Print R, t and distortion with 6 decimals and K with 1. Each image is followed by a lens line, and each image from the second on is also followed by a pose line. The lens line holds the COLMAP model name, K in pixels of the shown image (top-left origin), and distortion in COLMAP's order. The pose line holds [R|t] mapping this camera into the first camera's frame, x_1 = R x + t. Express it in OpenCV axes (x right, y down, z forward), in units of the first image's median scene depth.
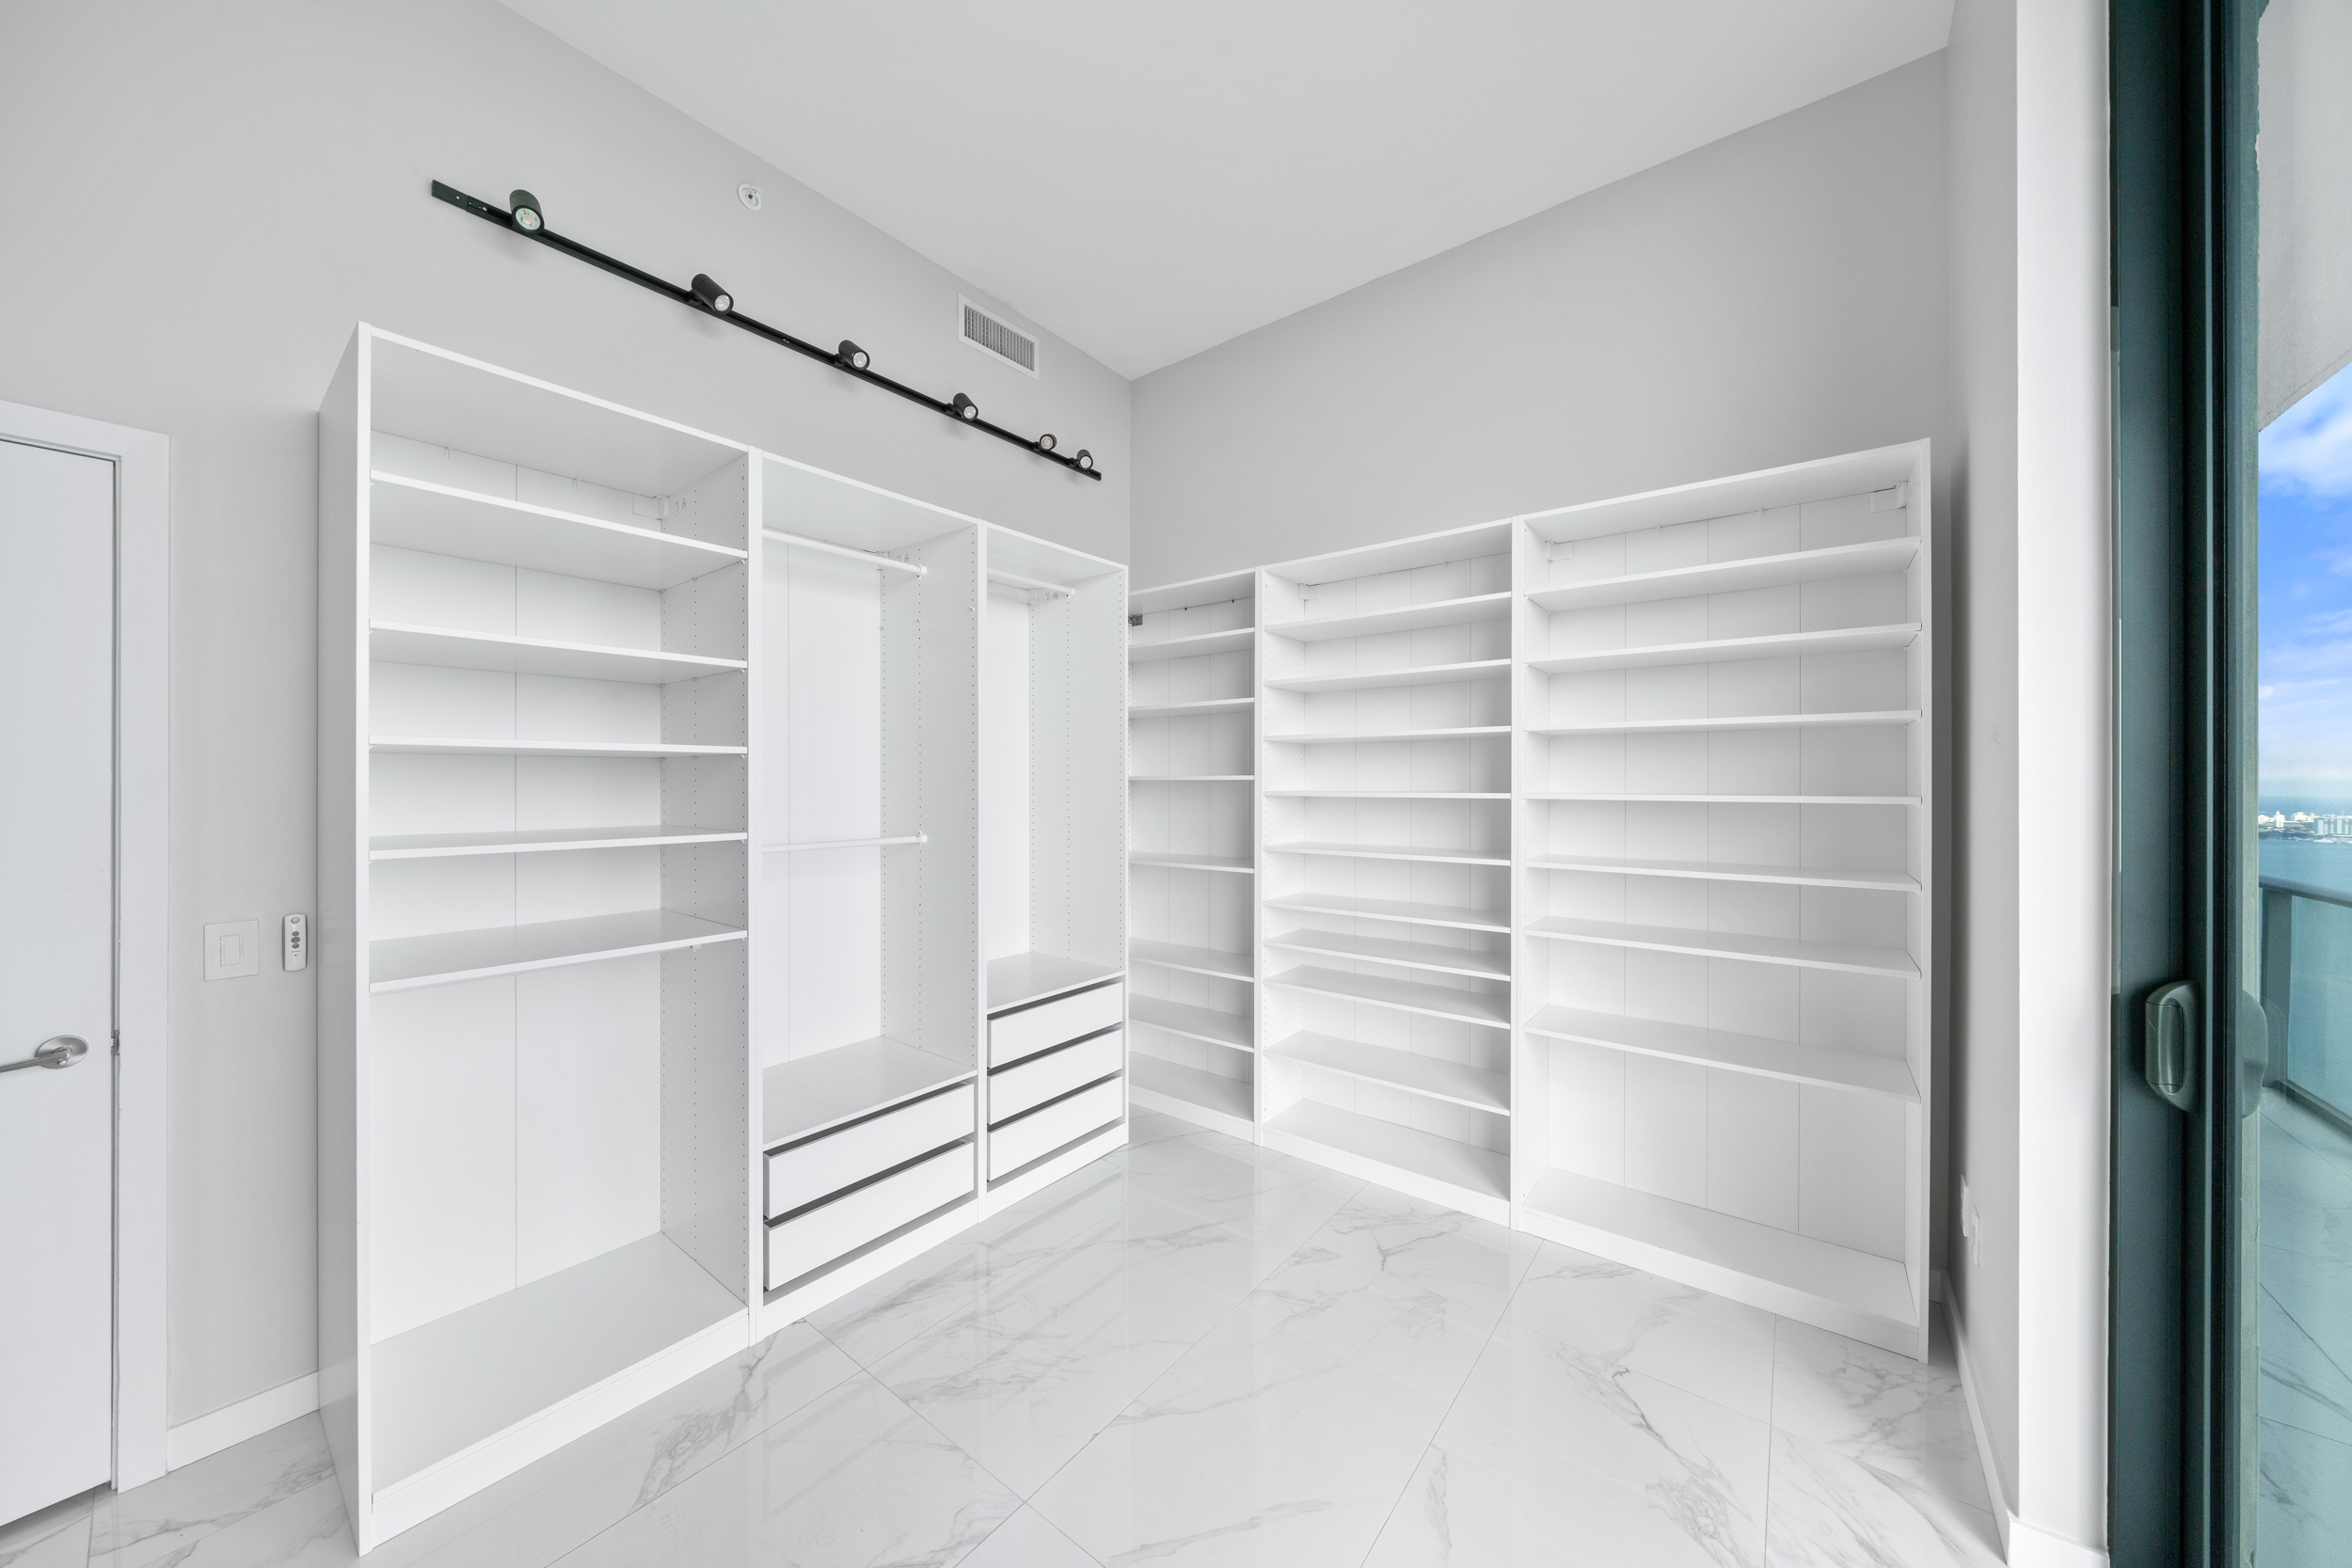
lens RADIAL K [[807.4, 0, 1164.2], [0, 807.4, 778.1], [0, 0, 1]] dist [-0.001961, -0.000161]
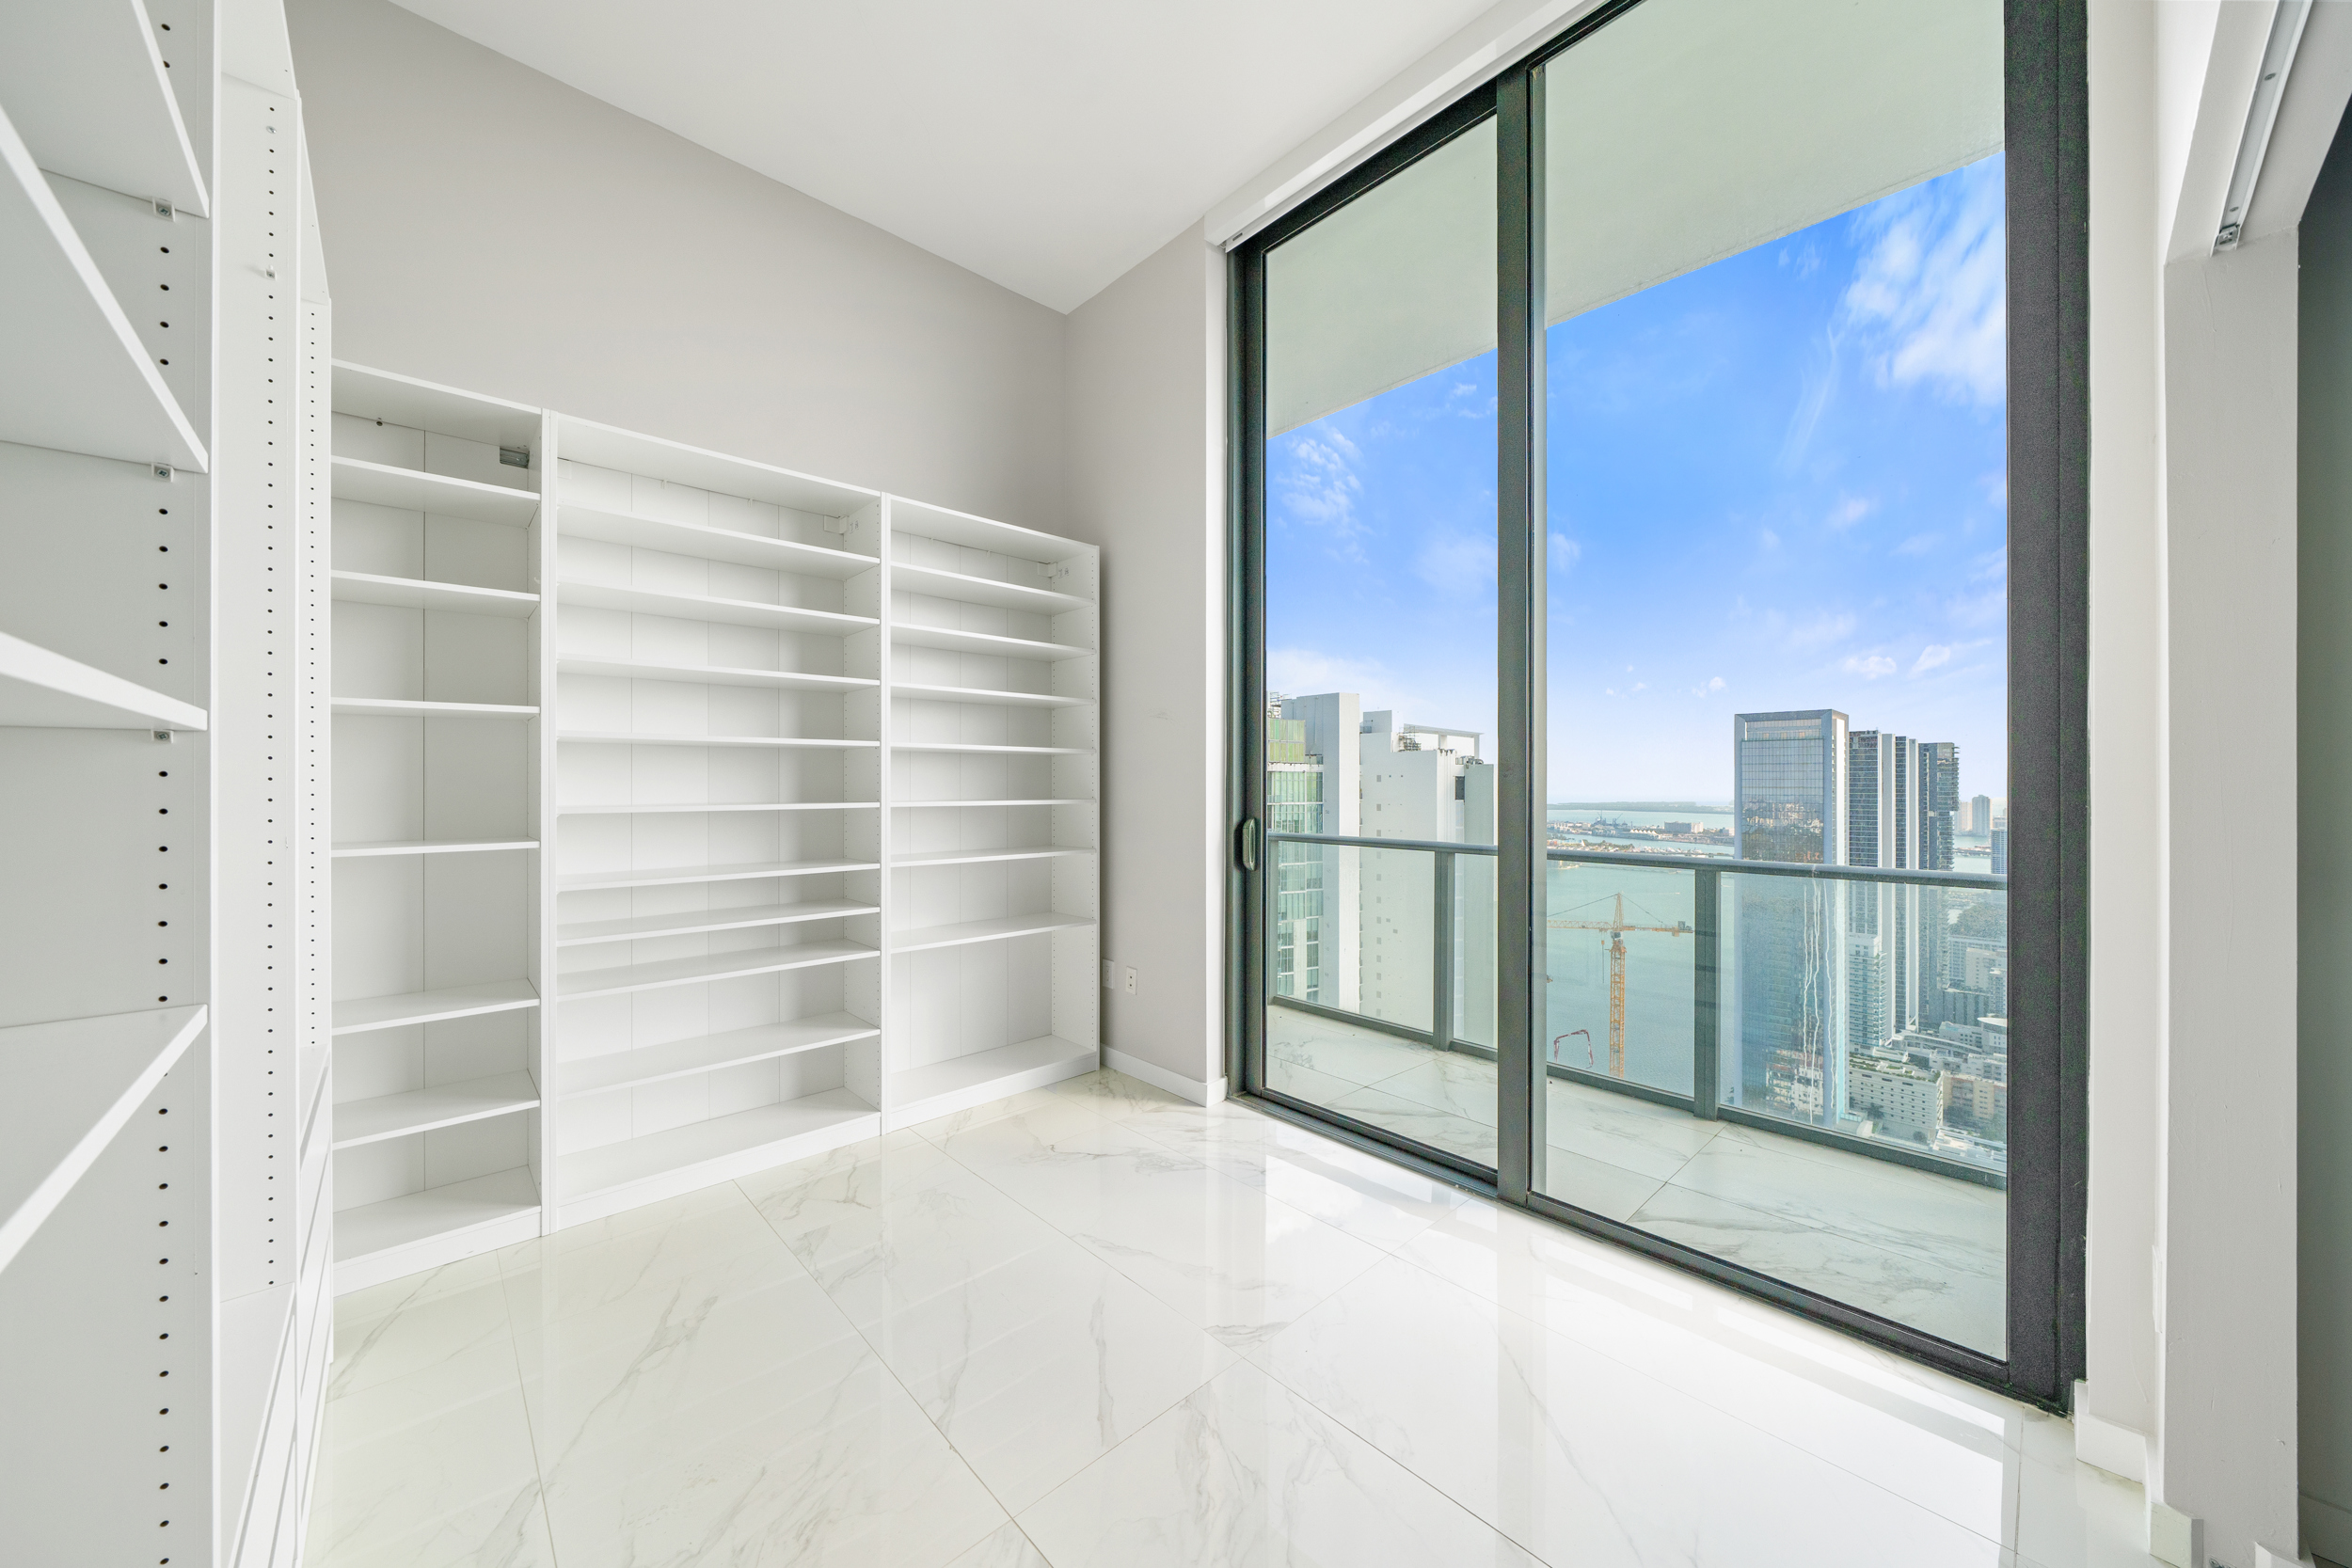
lens RADIAL K [[822.7, 0, 1162.7], [0, 822.7, 785.9], [0, 0, 1]] dist [-0.001491, -0.000105]
pose [[0.161223, -0.005016, 0.986905, -0.656905], [-0.001159, 0.999985, 0.005272, 0.074256], [-0.986917, -0.001994, 0.161215, 0.458513]]
